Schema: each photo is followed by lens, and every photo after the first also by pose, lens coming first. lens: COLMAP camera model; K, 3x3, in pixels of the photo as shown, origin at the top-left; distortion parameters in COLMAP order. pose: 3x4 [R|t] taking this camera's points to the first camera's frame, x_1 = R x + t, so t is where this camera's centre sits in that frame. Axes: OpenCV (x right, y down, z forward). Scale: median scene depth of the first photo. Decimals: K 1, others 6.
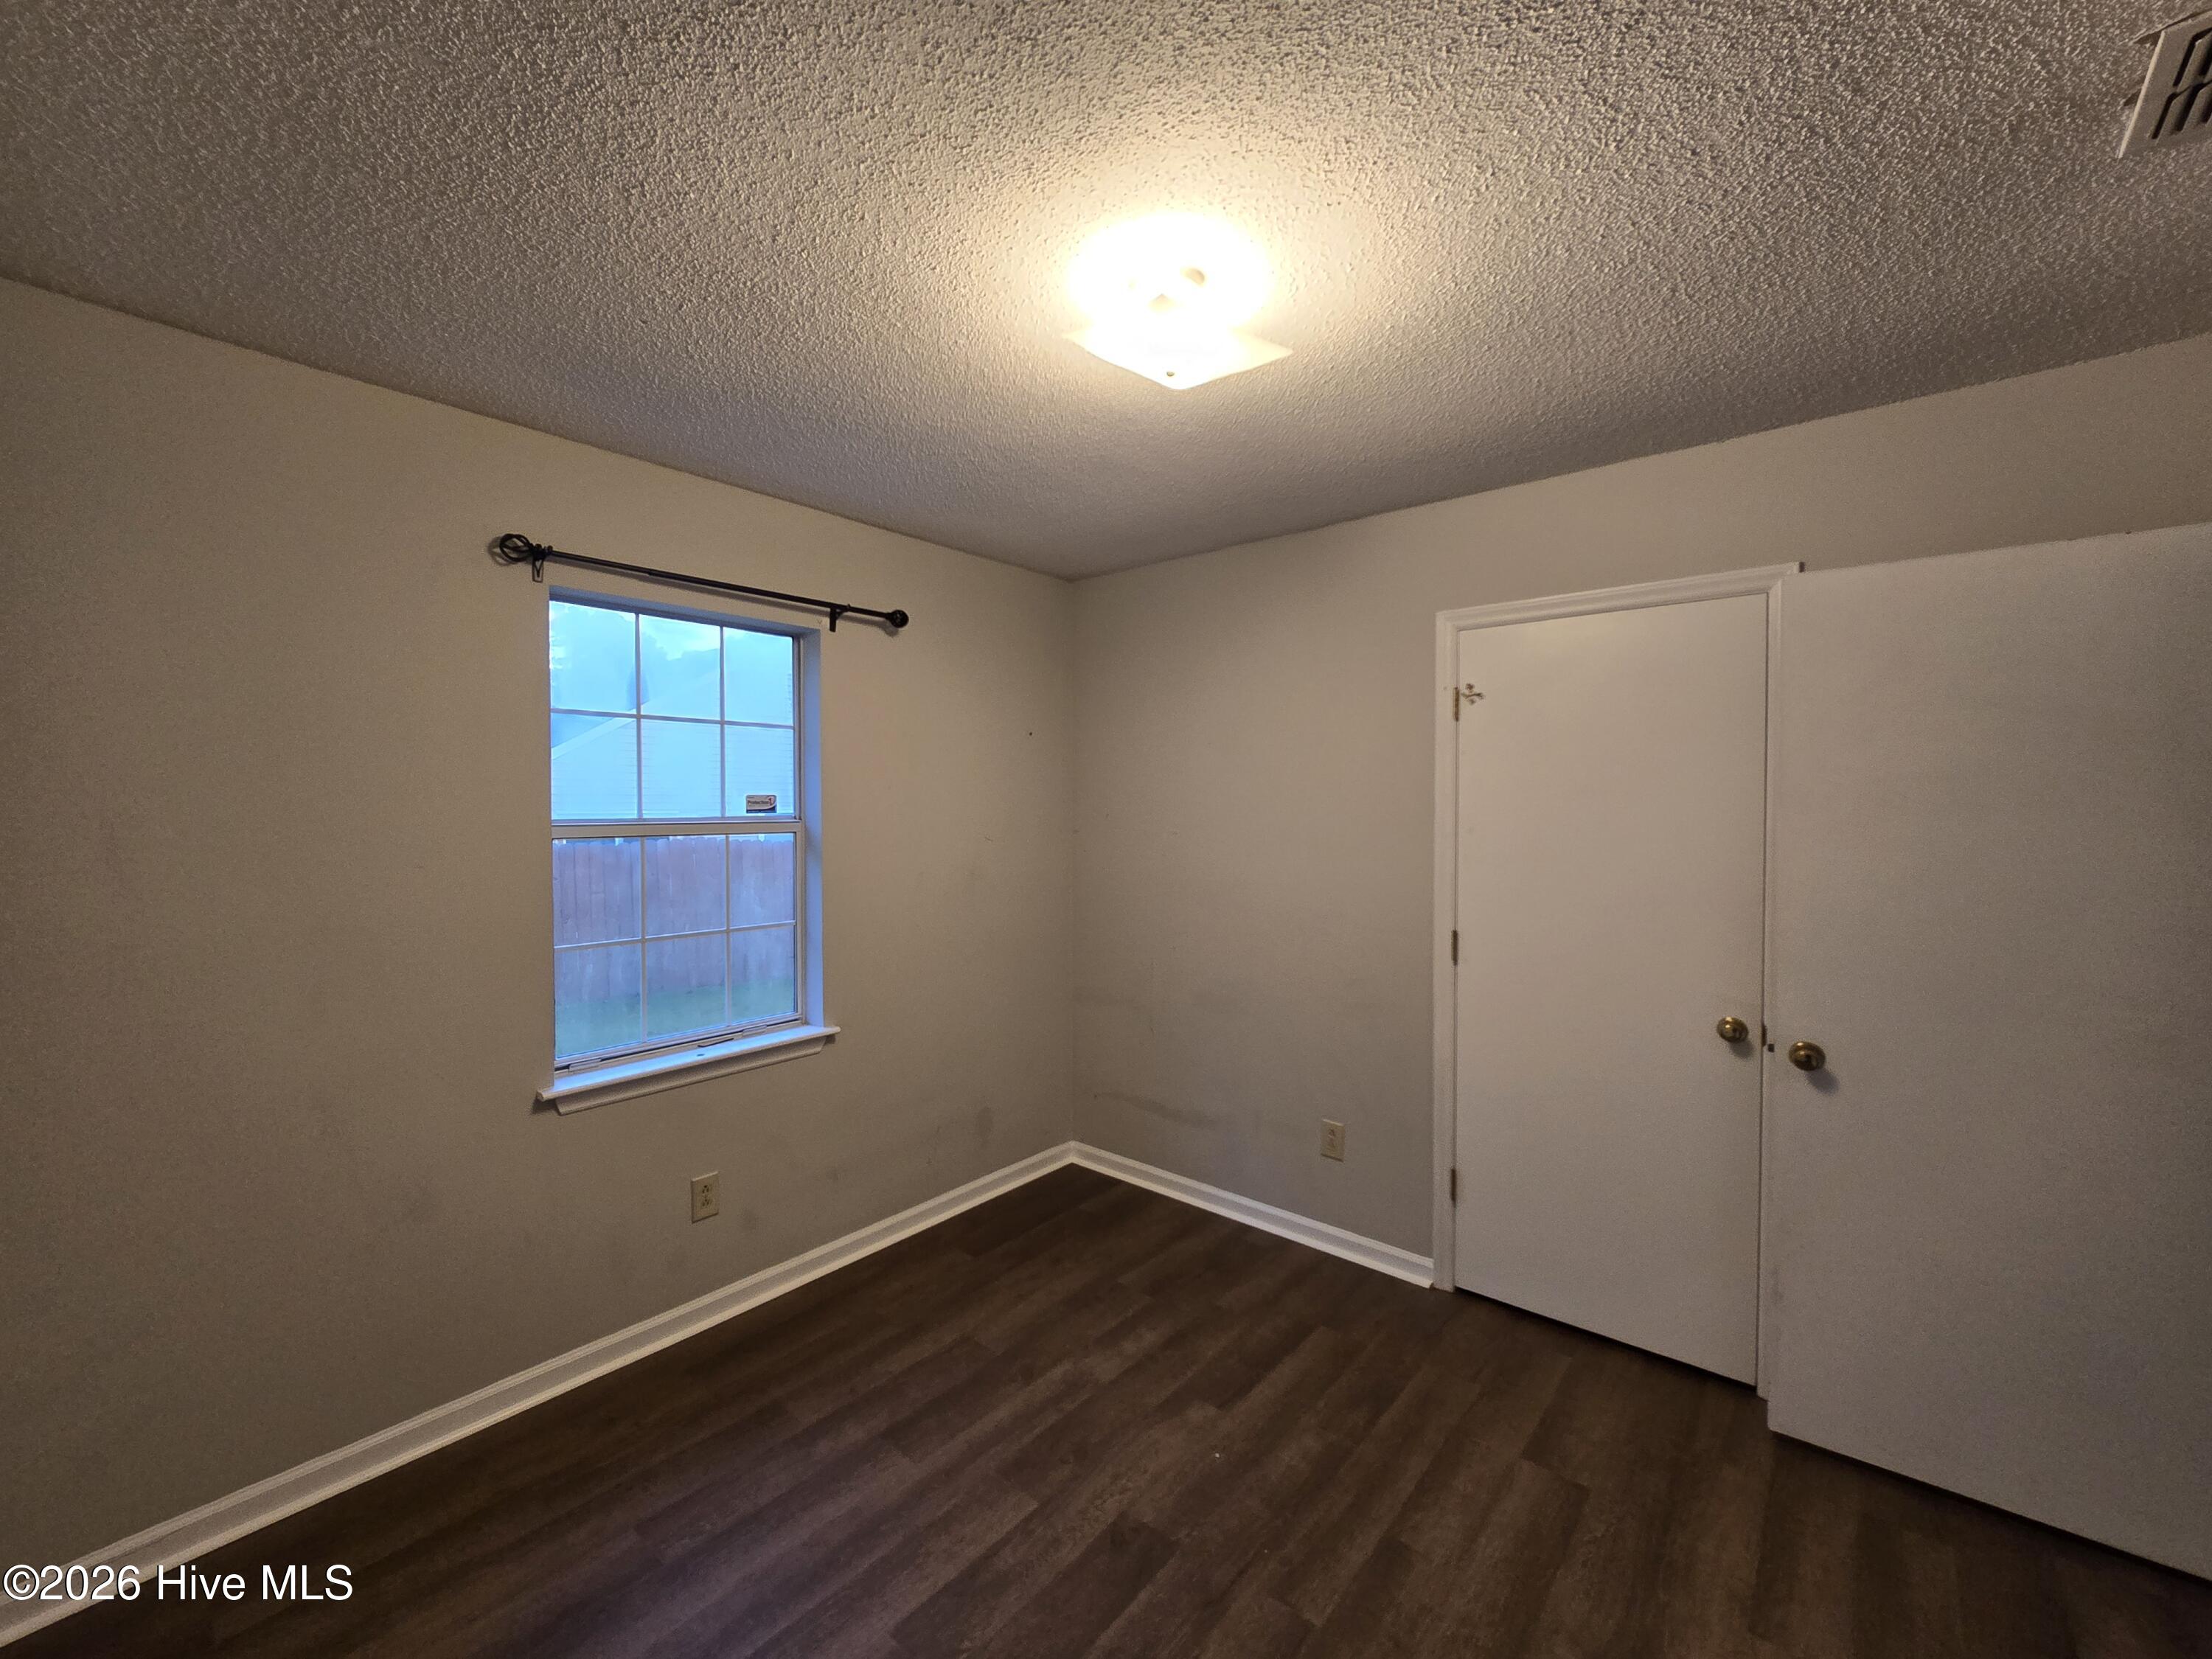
lens RADIAL K [[891.7, 0, 1096.7], [0, 891.7, 822.2], [0, 0, 1]] dist [-0.002350, -0.000292]
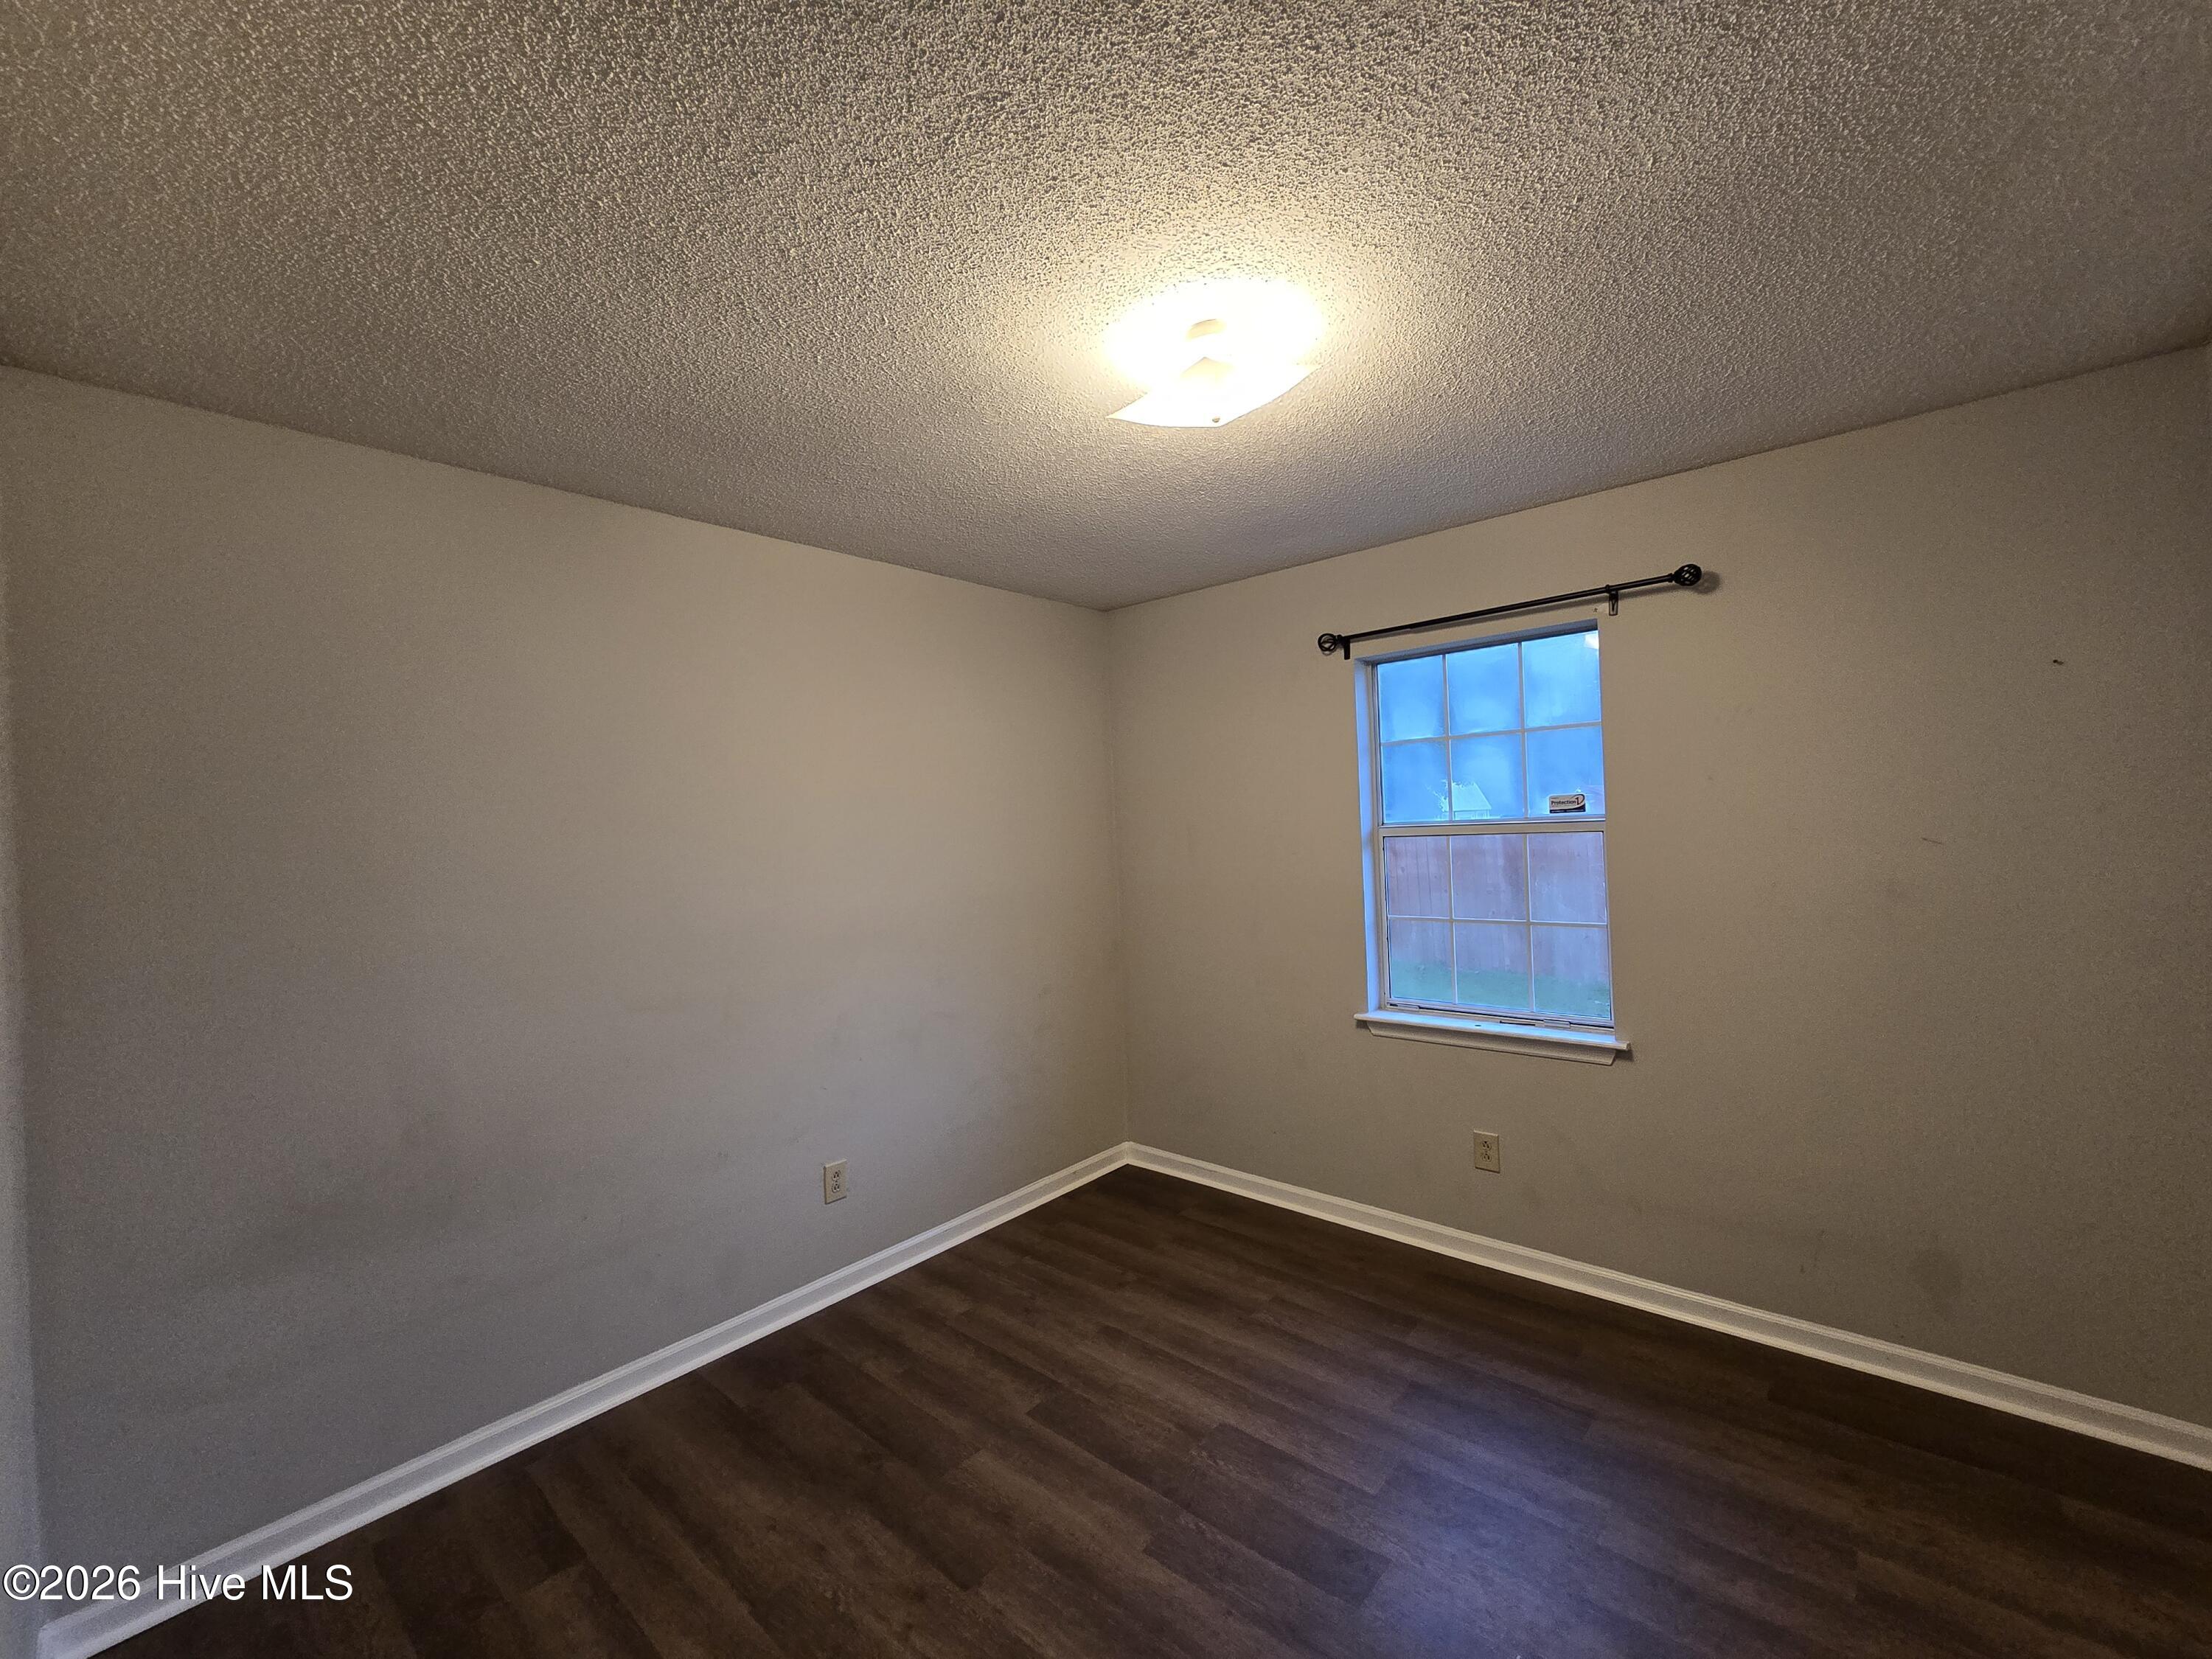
lens RADIAL K [[901.0, 0, 1100.8], [0, 901.0, 826.3], [0, 0, 1]] dist [-0.000240, -0.000026]
pose [[-0.008454, 0.002050, -0.999962, 0.776636], [0.021100, 0.999776, 0.001871, -0.009760], [0.999742, -0.021084, -0.008495, 0.566090]]
